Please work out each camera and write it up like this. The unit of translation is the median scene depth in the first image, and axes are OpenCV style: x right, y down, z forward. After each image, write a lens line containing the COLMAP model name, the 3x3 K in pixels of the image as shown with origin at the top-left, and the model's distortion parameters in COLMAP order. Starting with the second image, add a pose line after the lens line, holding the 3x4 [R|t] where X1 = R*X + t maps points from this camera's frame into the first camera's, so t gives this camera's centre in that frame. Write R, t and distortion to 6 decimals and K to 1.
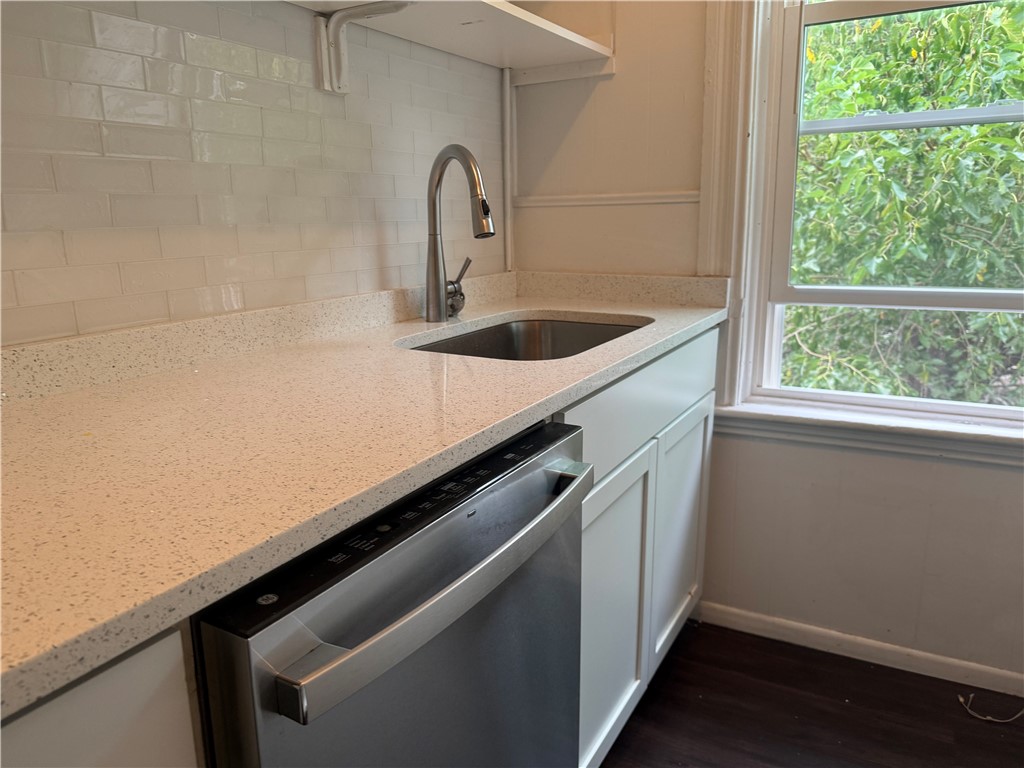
lens RADIAL K [[717.7, 0, 504.1], [0, 717.7, 386.3], [0, 0, 1]] dist [0.039406, -0.047534]
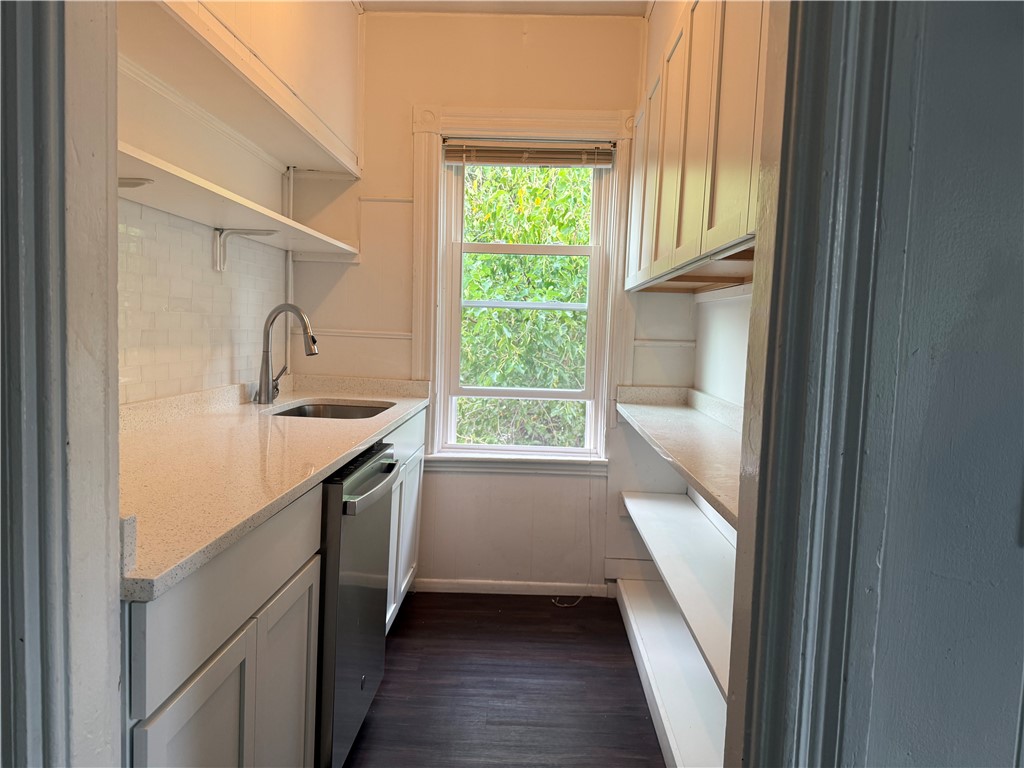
lens RADIAL K [[717.7, 0, 514.1], [0, 717.7, 387.7], [0, 0, 1]] dist [0.039406, -0.047534]
pose [[0.875954, 0.013579, 0.482204, -0.346229], [0.057324, 0.989591, -0.132000, 0.107447], [-0.478977, 0.143268, 0.866057, -0.614642]]
